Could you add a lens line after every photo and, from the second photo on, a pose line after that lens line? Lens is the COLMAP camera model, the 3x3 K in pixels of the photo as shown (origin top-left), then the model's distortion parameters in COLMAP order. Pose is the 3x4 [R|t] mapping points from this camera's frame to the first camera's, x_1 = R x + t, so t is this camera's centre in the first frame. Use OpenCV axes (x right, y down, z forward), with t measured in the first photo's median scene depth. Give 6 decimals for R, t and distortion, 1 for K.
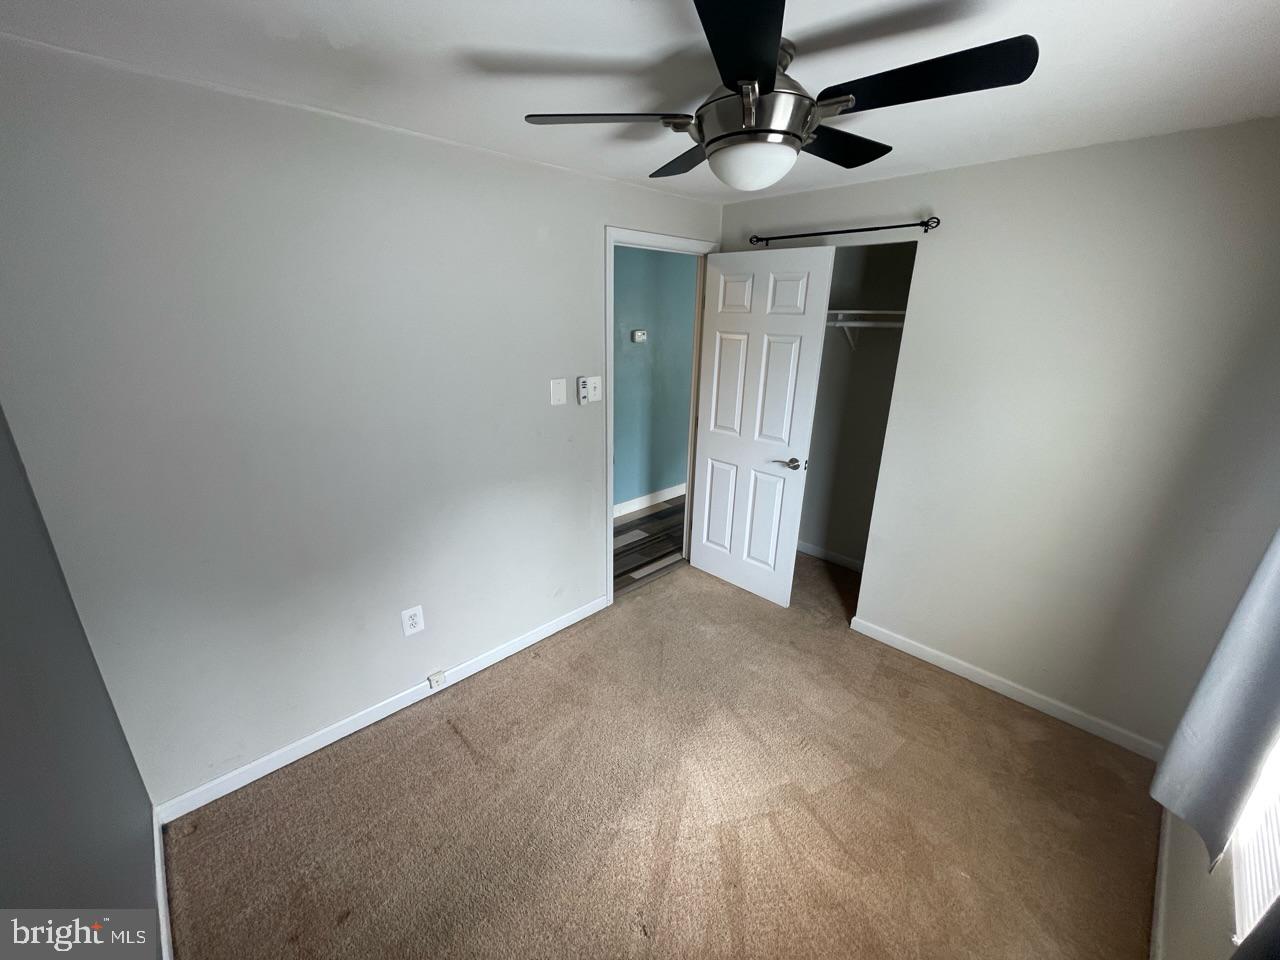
lens RADIAL K [[512.6, 0, 634.5], [0, 512.6, 483.5], [0, 0, 1]] dist [0.003123, 0.000797]
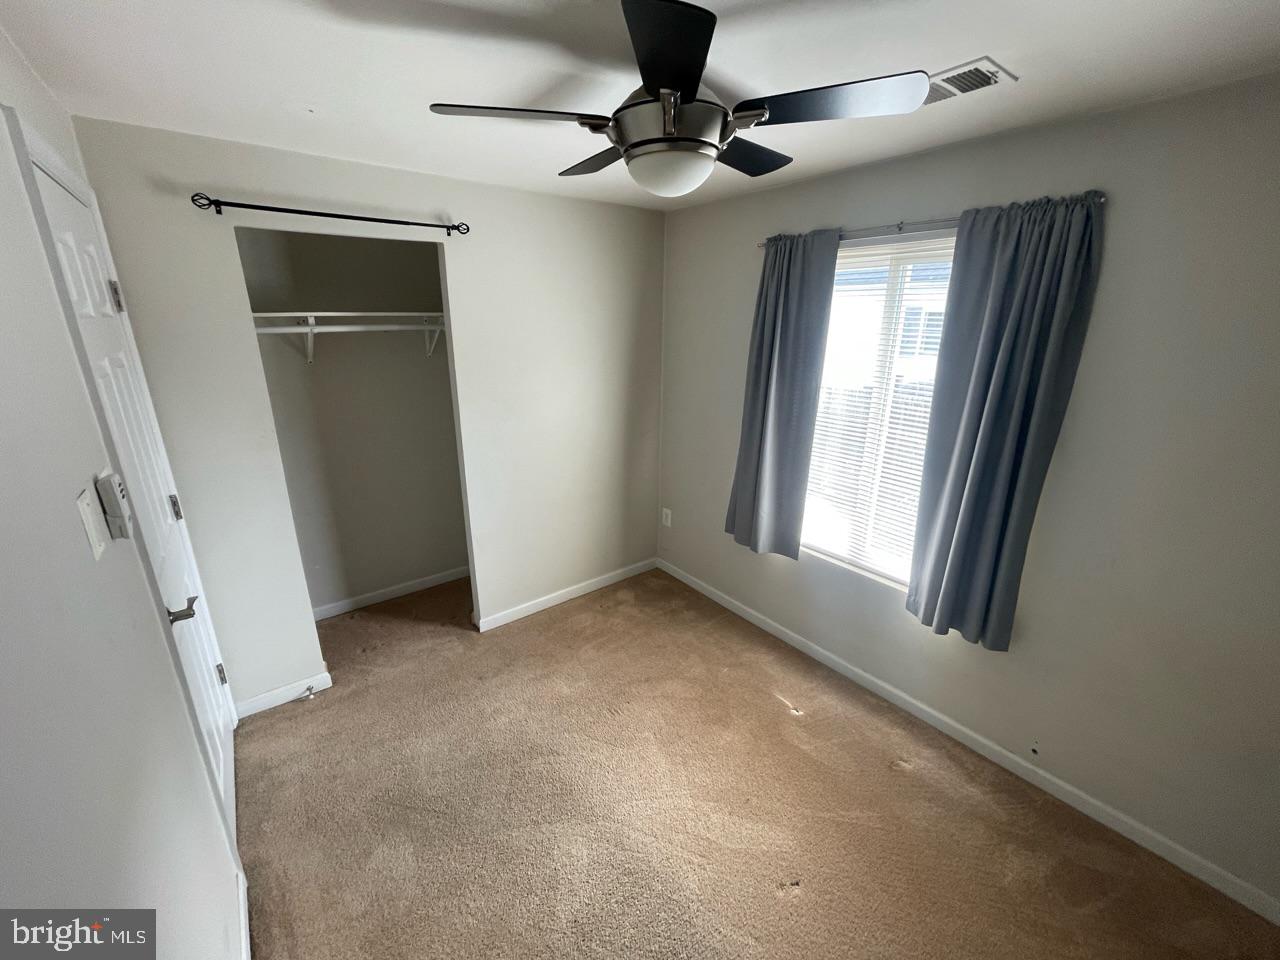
lens RADIAL K [[512.6, 0, 634.5], [0, 512.6, 483.5], [0, 0, 1]] dist [0.003123, 0.000797]
pose [[0.116559, -0.315902, 0.941605, -0.442614], [0.321567, 0.909003, 0.265159, -0.167723], [-0.939685, 0.271882, 0.207536, 0.500900]]
